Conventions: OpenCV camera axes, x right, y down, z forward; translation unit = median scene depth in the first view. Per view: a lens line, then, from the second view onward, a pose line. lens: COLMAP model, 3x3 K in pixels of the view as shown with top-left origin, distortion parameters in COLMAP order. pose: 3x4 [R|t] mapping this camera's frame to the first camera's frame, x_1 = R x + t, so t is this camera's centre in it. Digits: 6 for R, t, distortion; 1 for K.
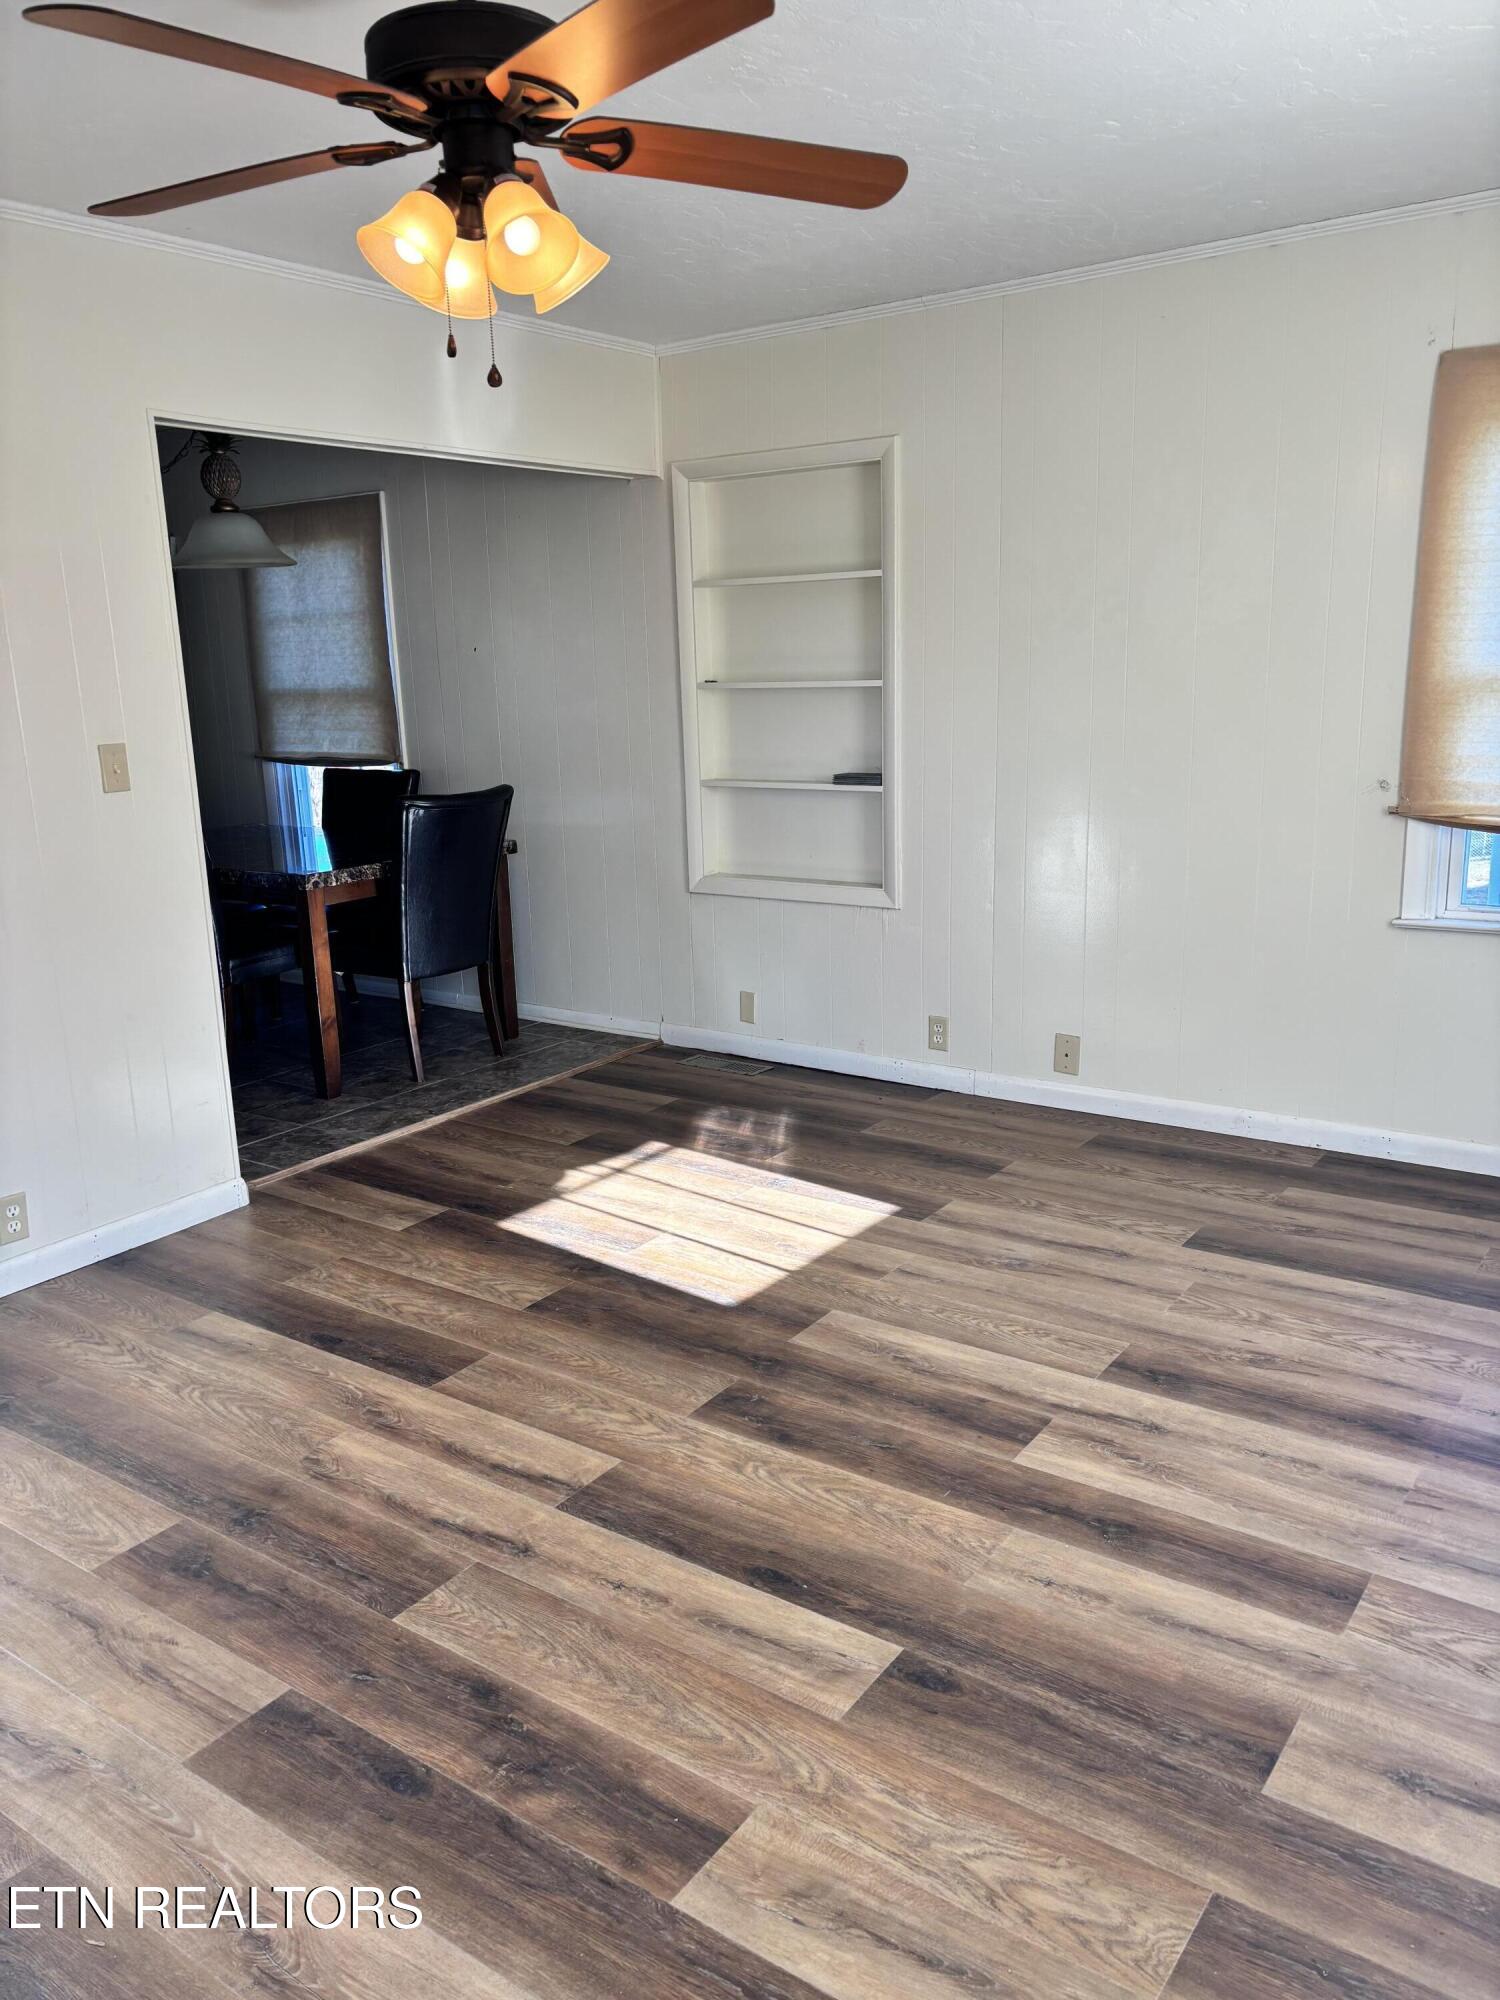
lens RADIAL K [[1513.8, 0, 750.0], [0, 1513.8, 1000.0], [0, 0, 1]] dist [0.209512, -0.265295]
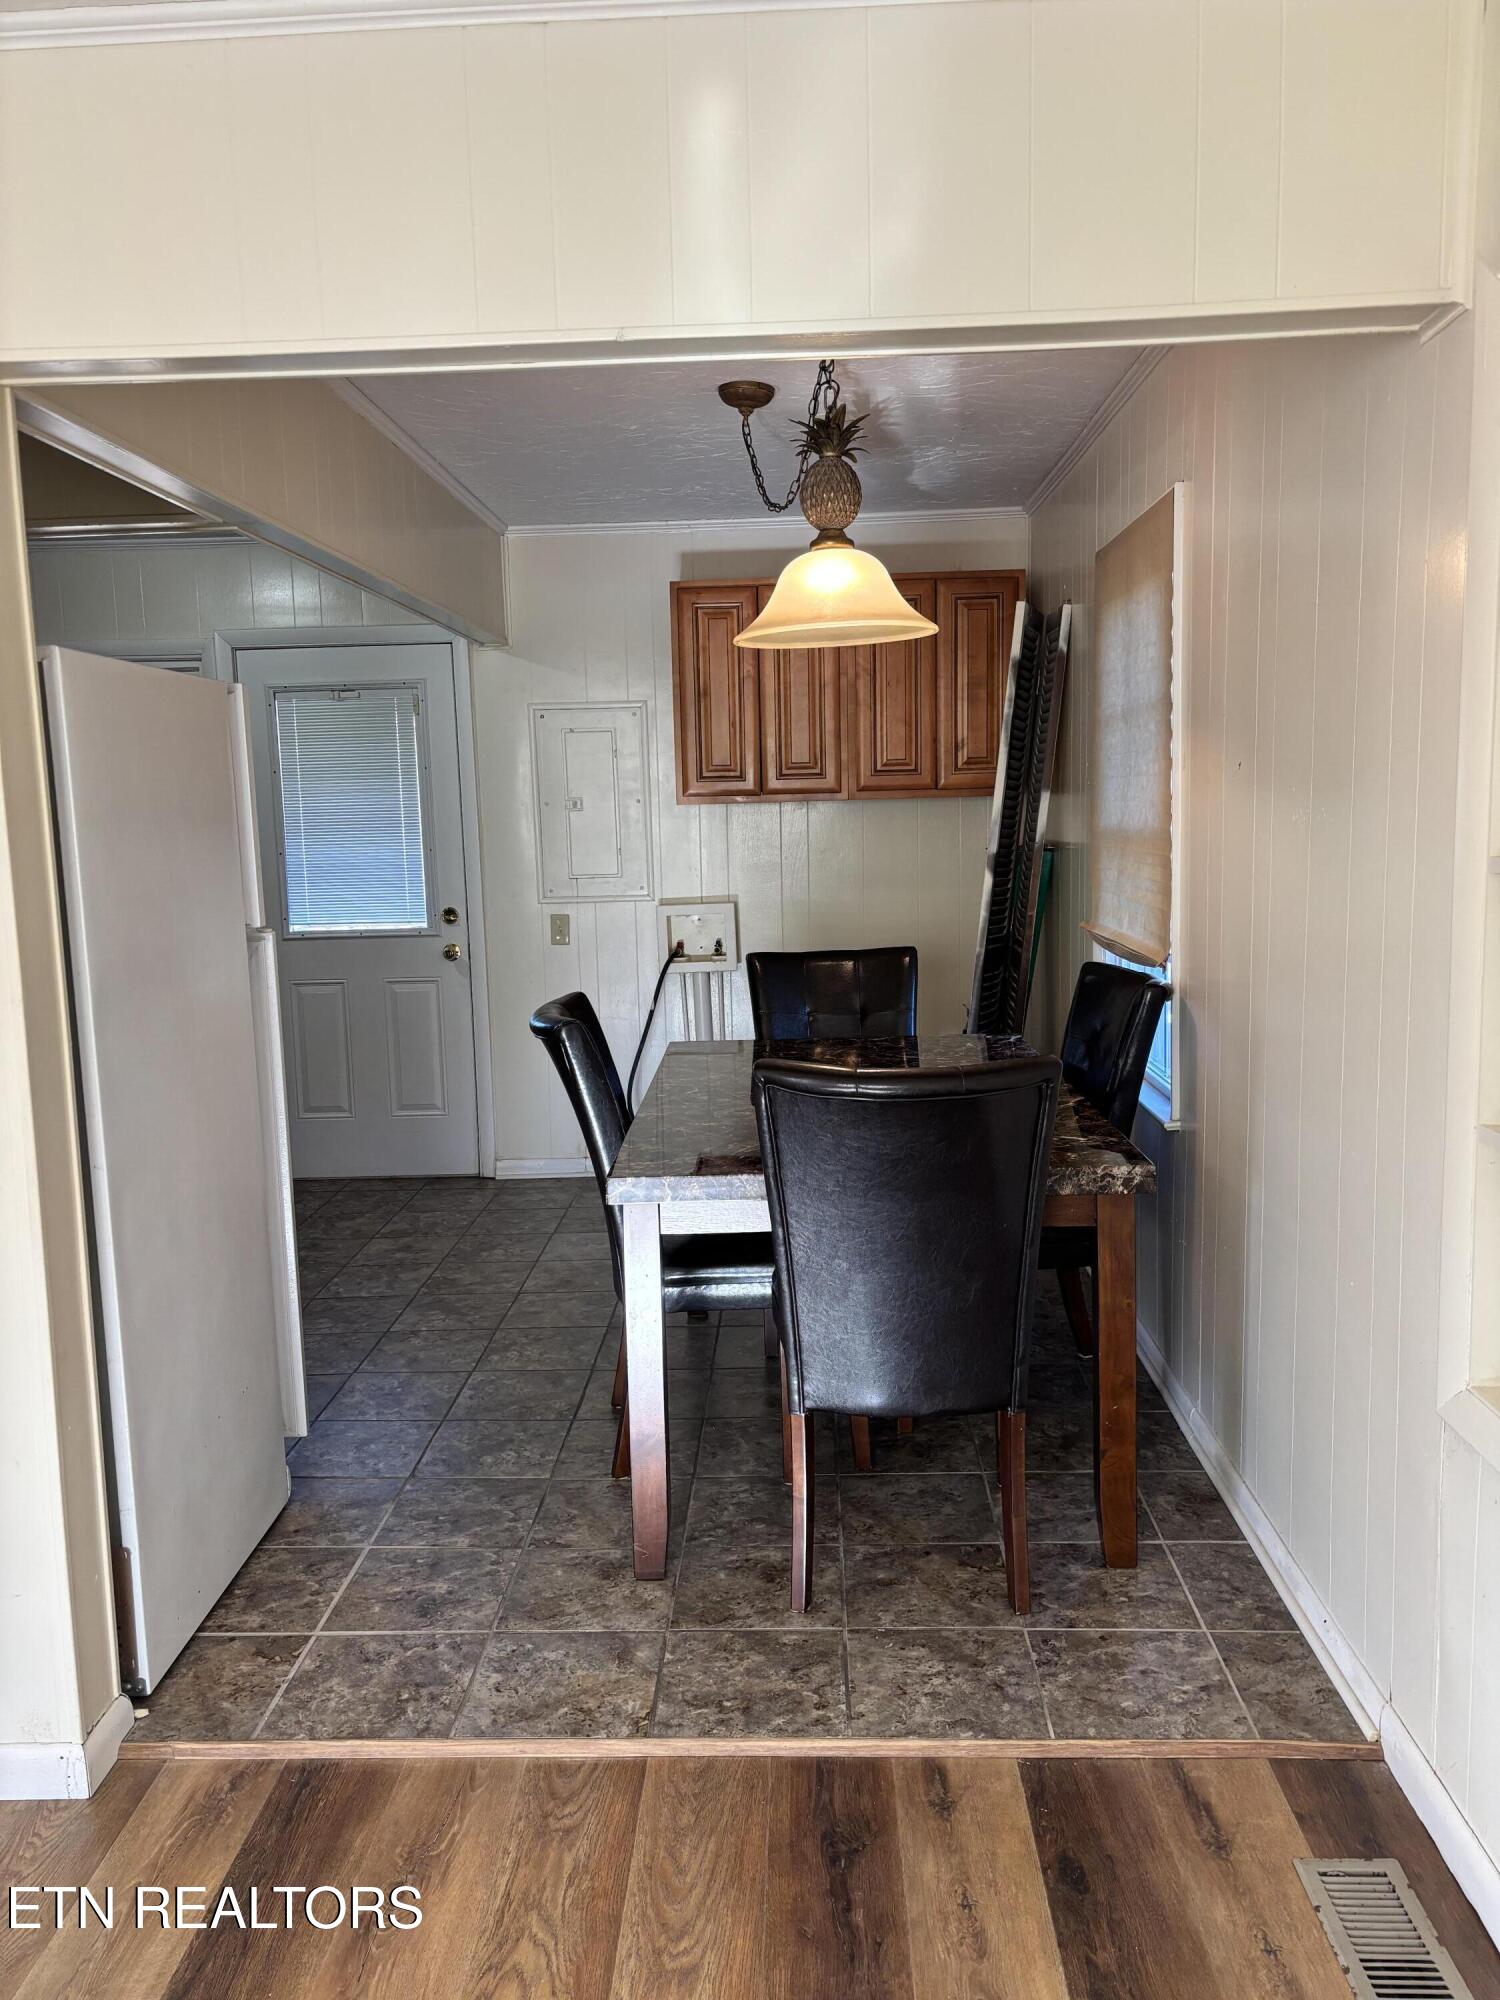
lens RADIAL K [[1513.8, 0, 750.0], [0, 1513.8, 1000.0], [0, 0, 1]] dist [0.209512, -0.265295]
pose [[0.545347, 0.125308, -0.828791, 0.183697], [-0.174133, 0.984128, 0.034215, -0.166869], [0.819923, 0.125661, 0.558512, 0.702105]]
